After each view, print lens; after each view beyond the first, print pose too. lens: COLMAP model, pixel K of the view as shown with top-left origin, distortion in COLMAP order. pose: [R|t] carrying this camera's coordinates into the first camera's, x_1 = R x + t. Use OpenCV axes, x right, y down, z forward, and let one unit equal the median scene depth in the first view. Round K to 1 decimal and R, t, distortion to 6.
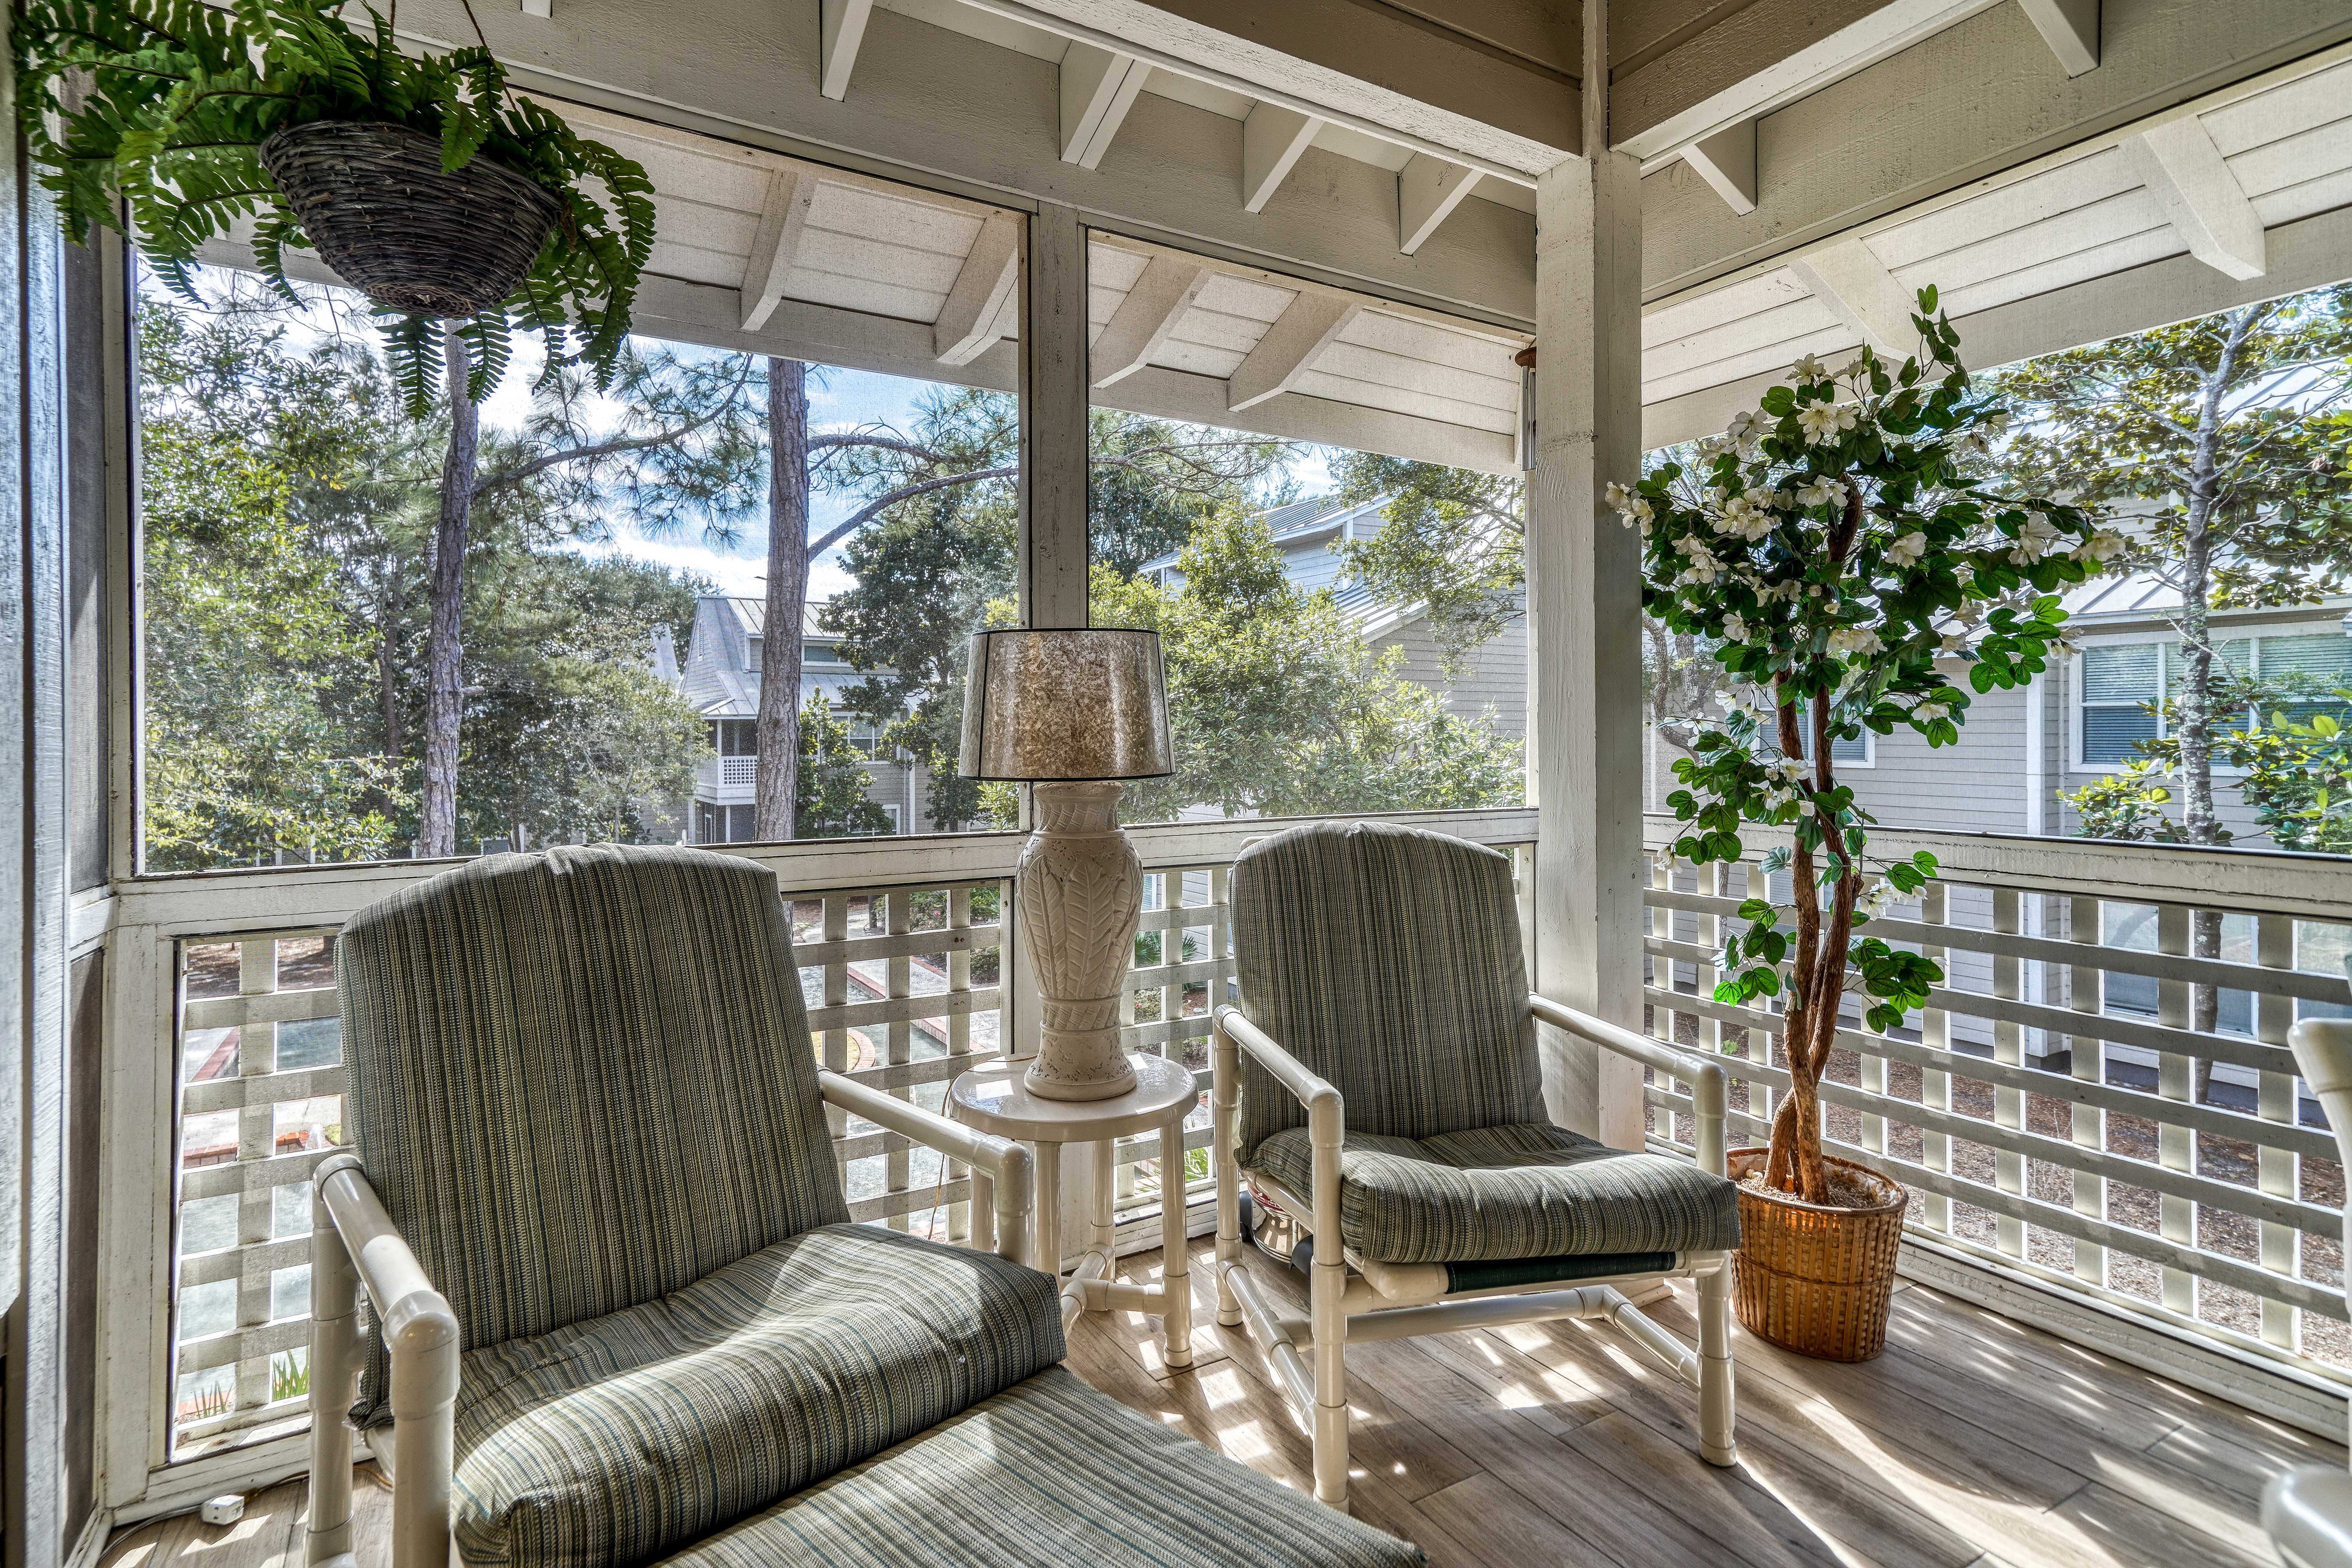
lens RADIAL K [[1138.2, 0, 1200.6], [0, 1138.2, 738.4], [0, 0, 1]] dist [0.012115, 0.004216]
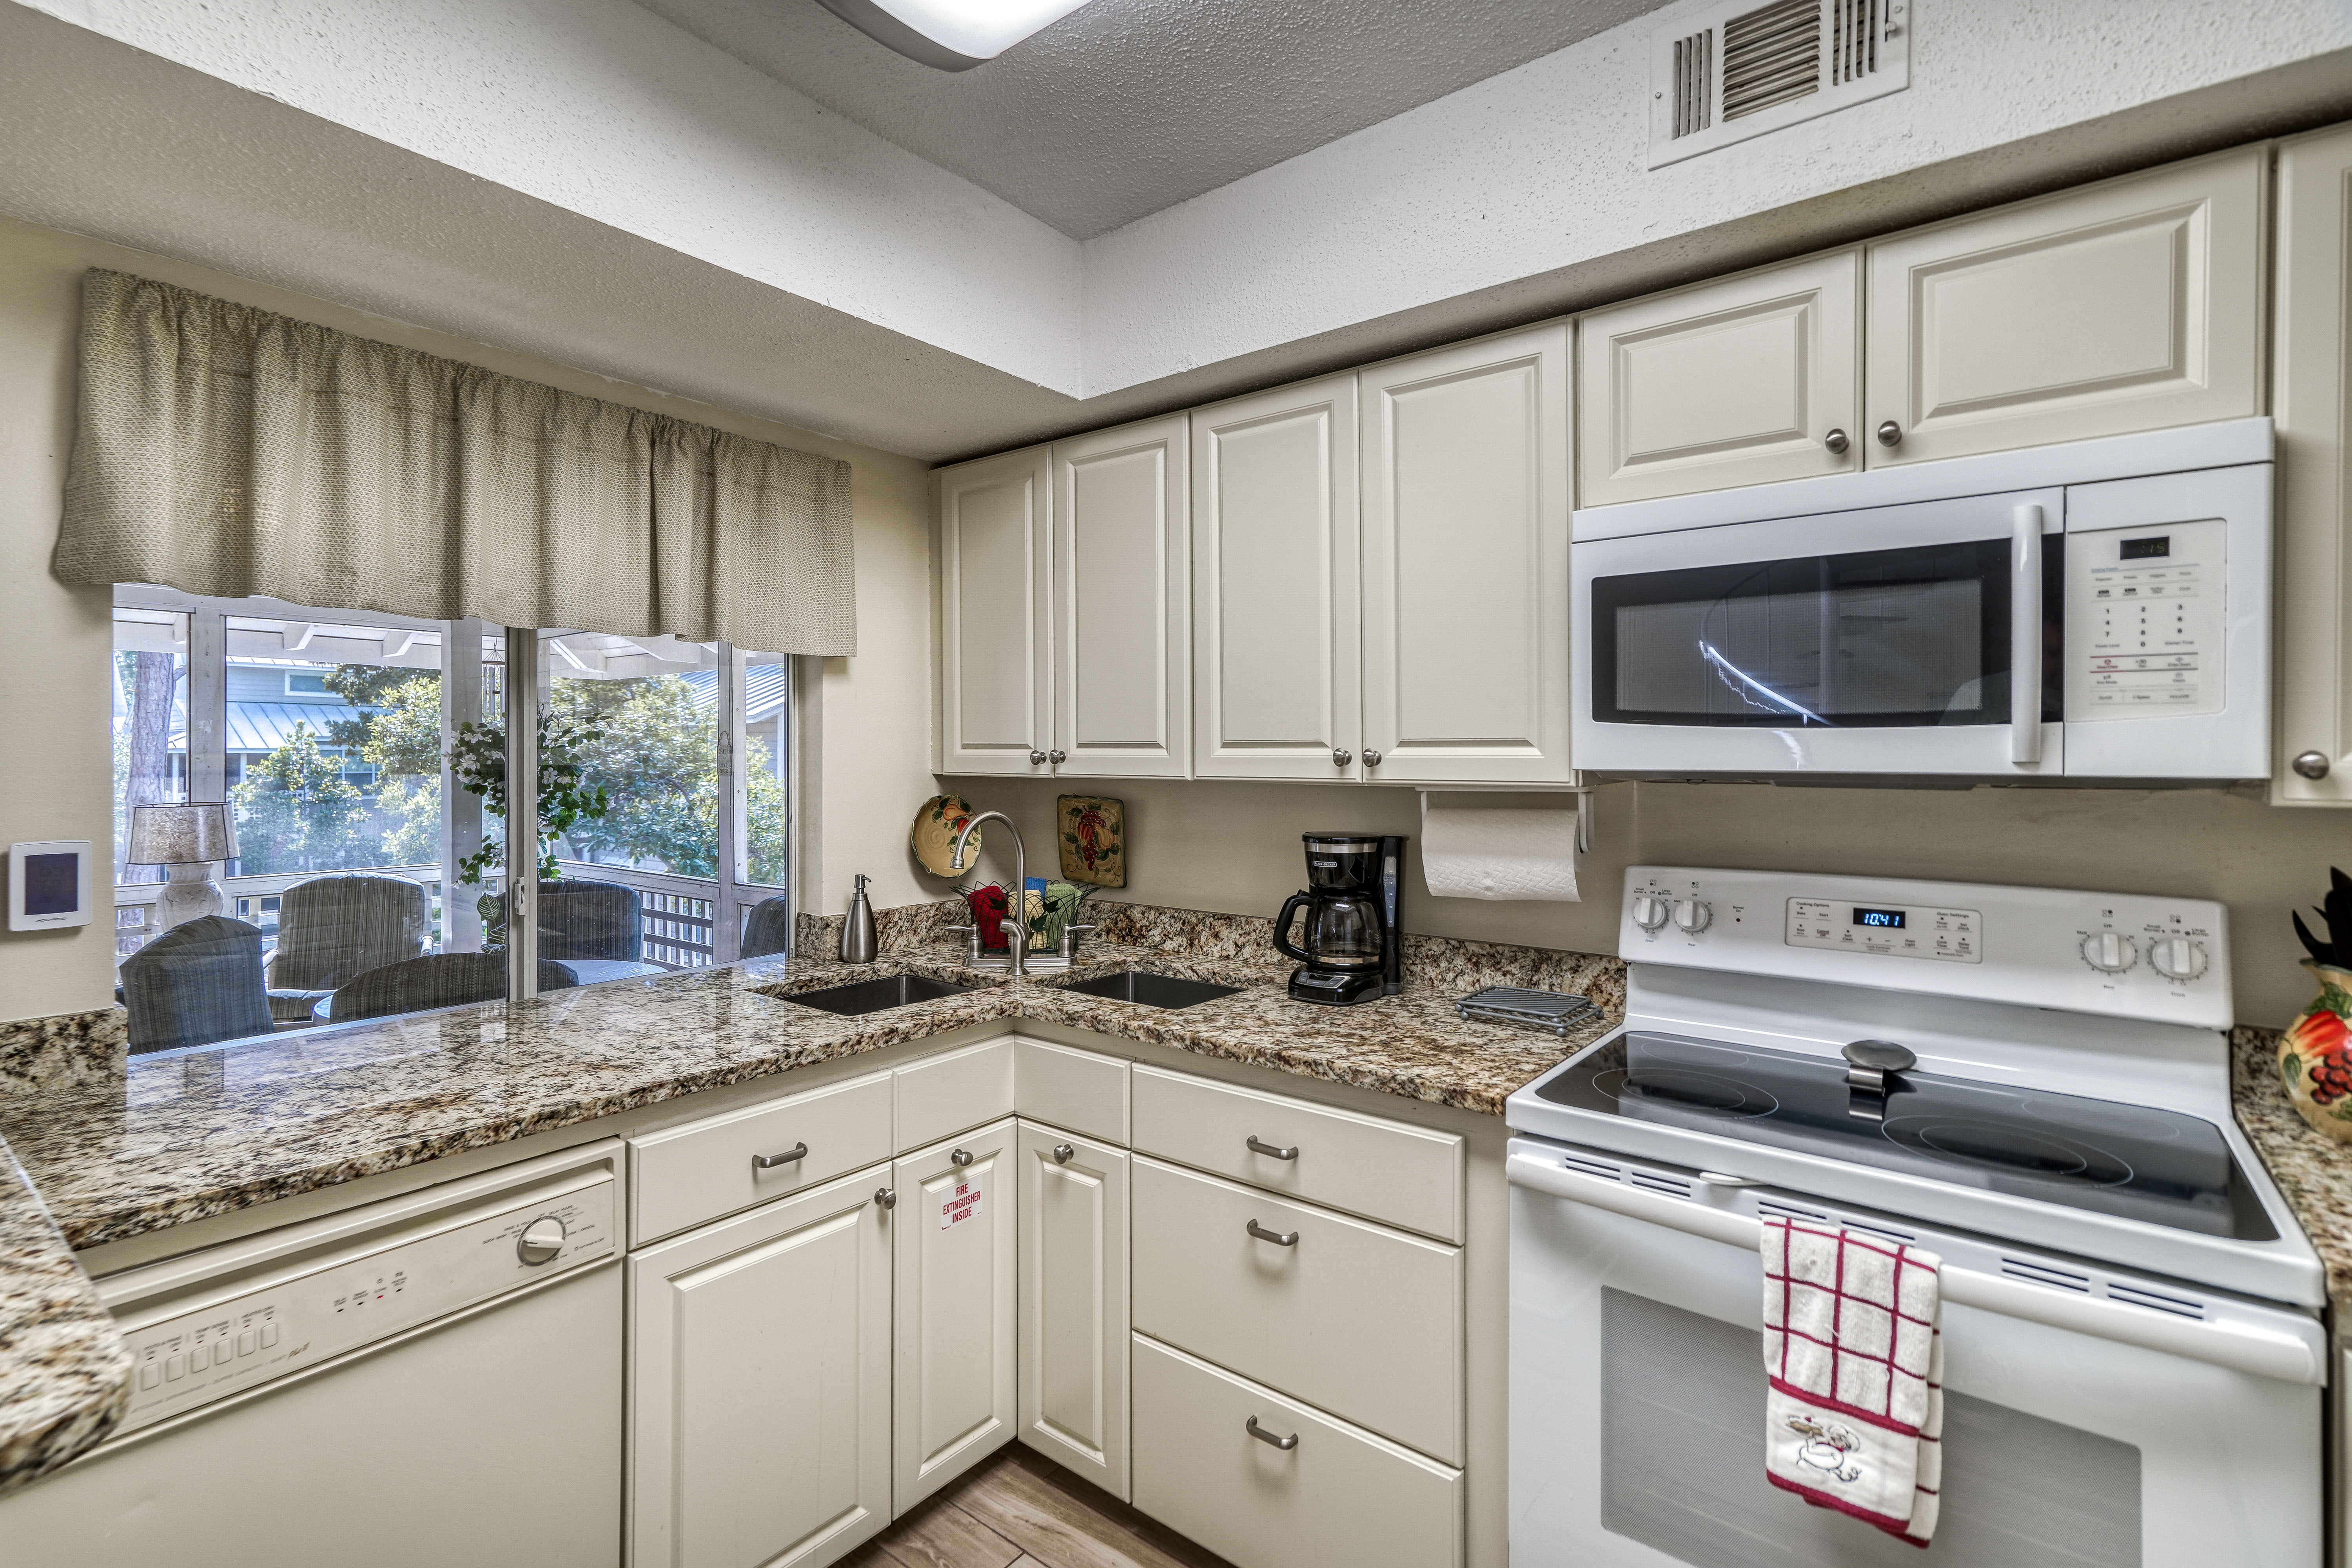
lens RADIAL K [[1092.1, 0, 1155.4], [0, 1092.1, 759.2], [0, 0, 1]] dist [0.004101, 0.007519]
pose [[0.950589, -0.005816, 0.310398, 0.244511], [0.005703, 0.999983, 0.001269, -0.038116], [-0.310400, 0.000564, 0.950606, -0.414460]]
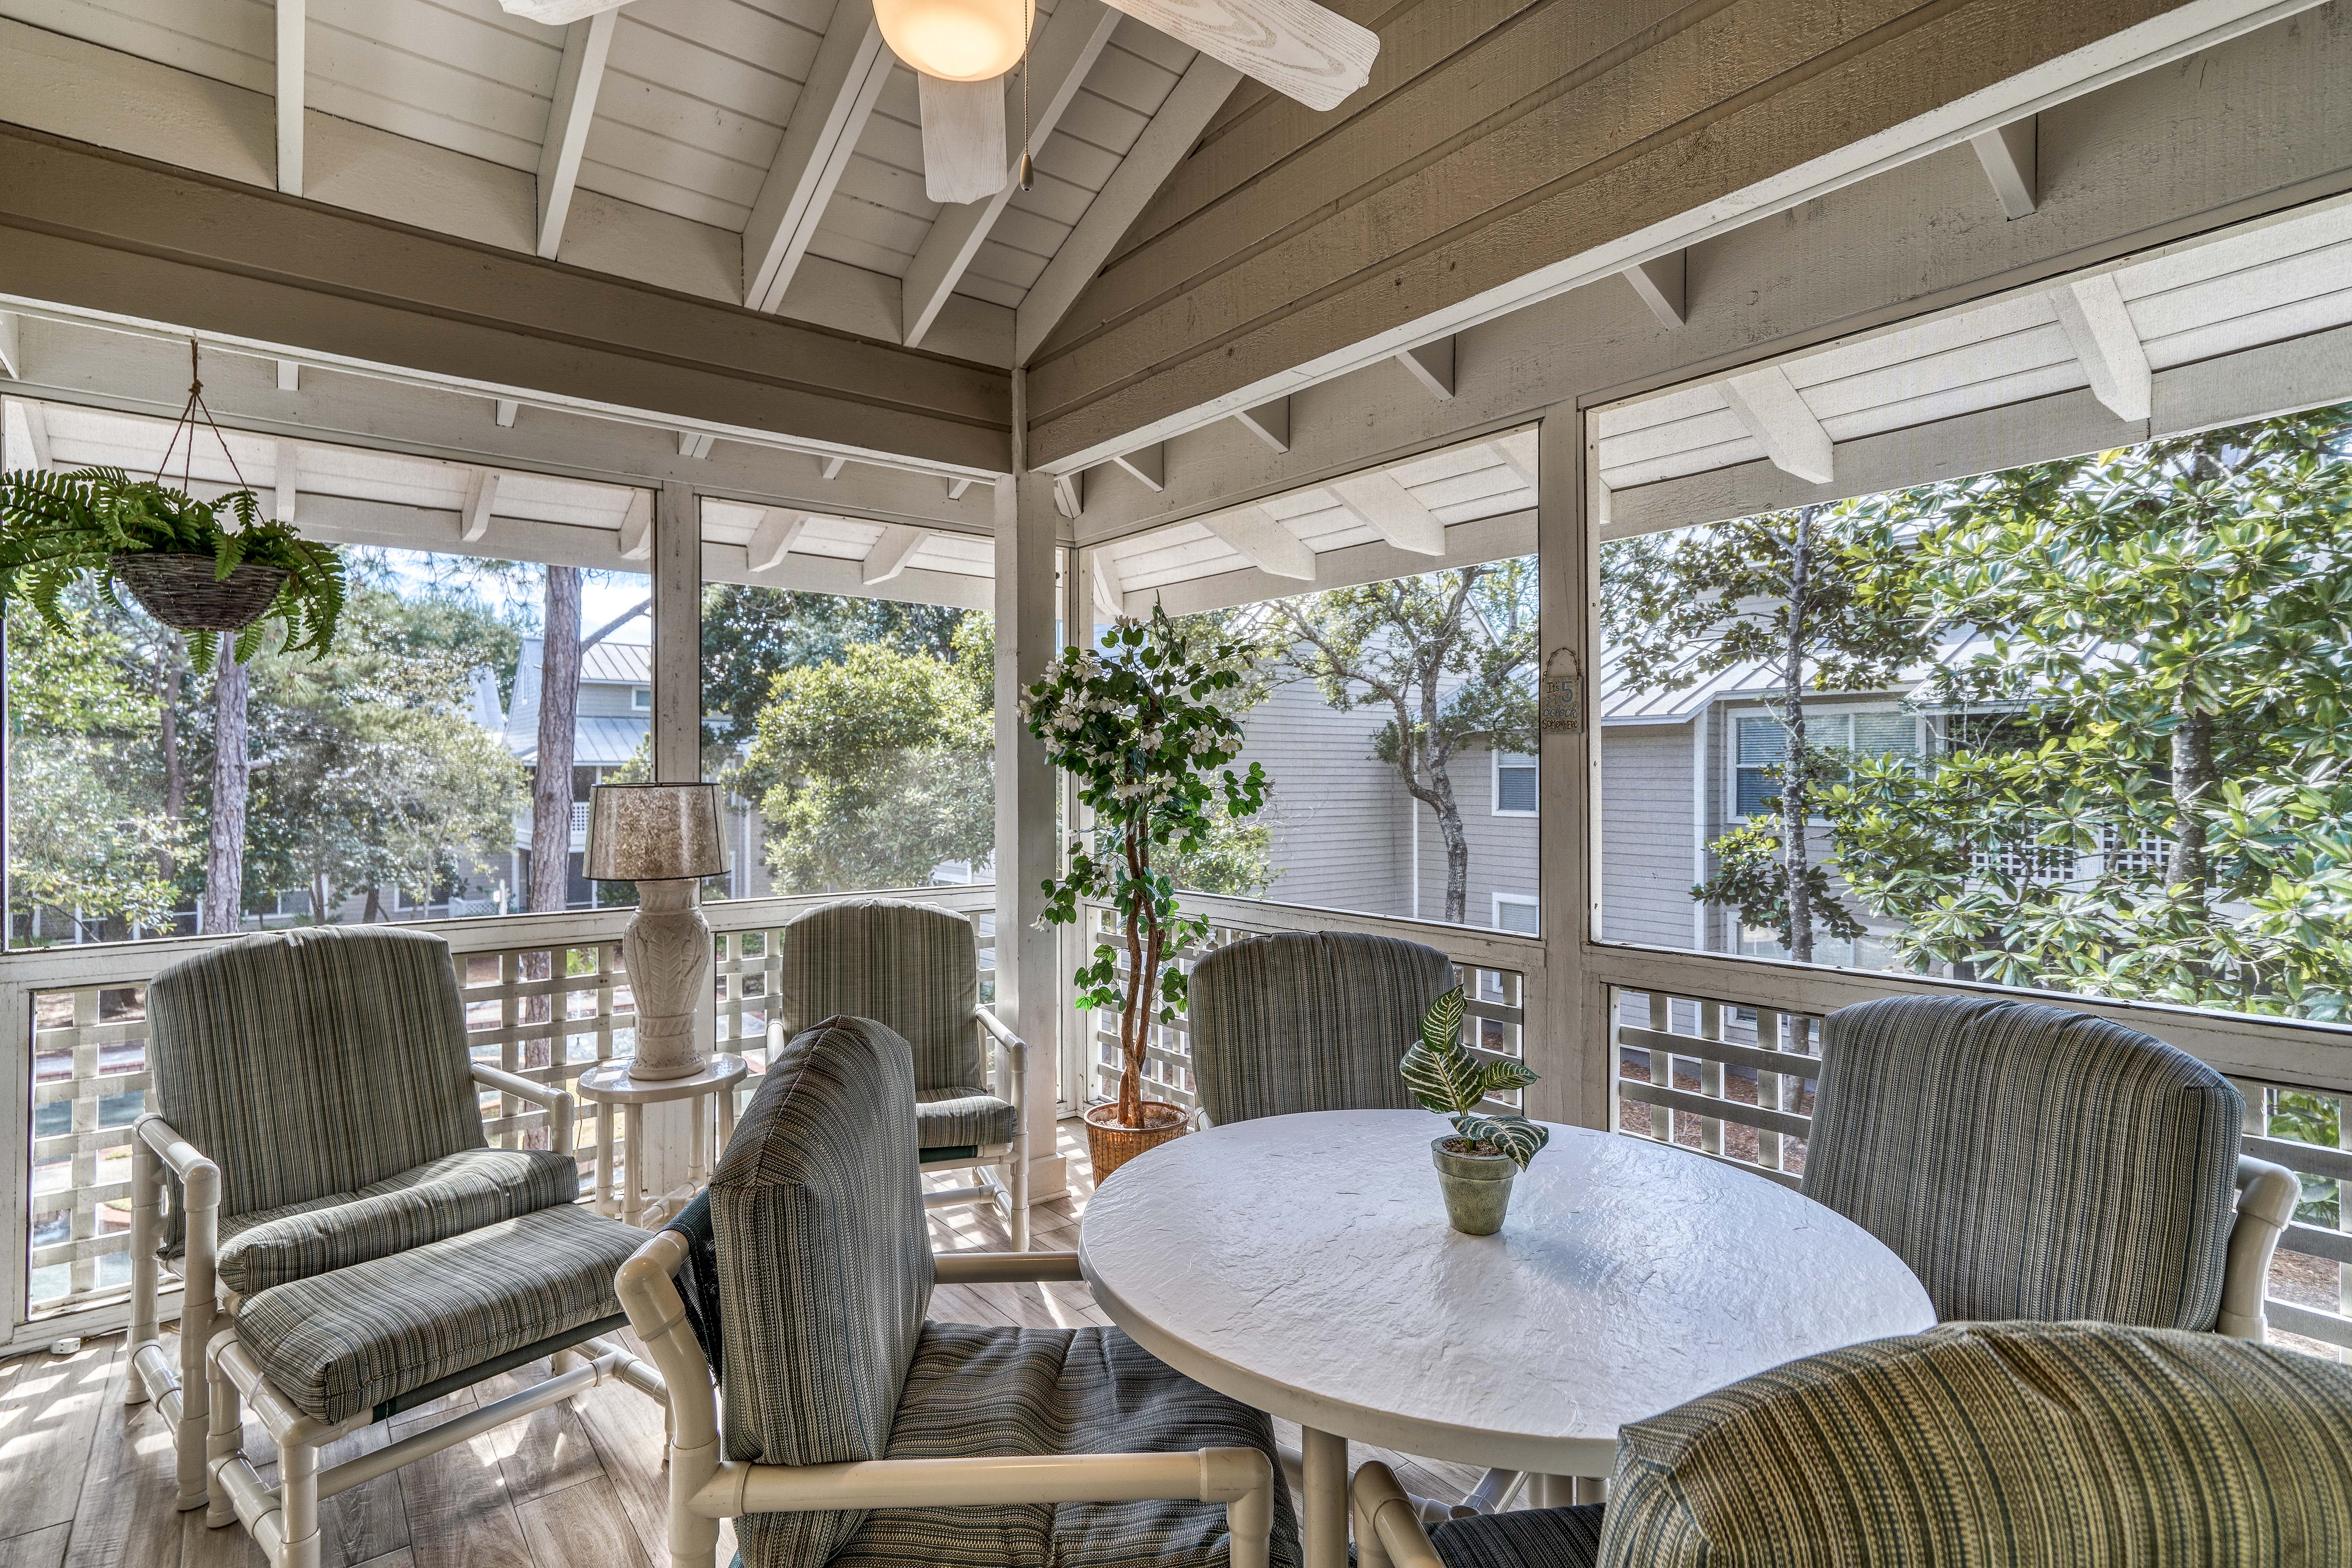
lens RADIAL K [[1138.2, 0, 1190.0], [0, 1138.2, 773.8], [0, 0, 1]] dist [0.012115, 0.004216]
pose [[0.994092, -0.001184, 0.108538, 0.092249], [0.001662, 0.999989, -0.004311, -0.020441], [-0.108532, 0.004466, 0.994083, -0.133921]]
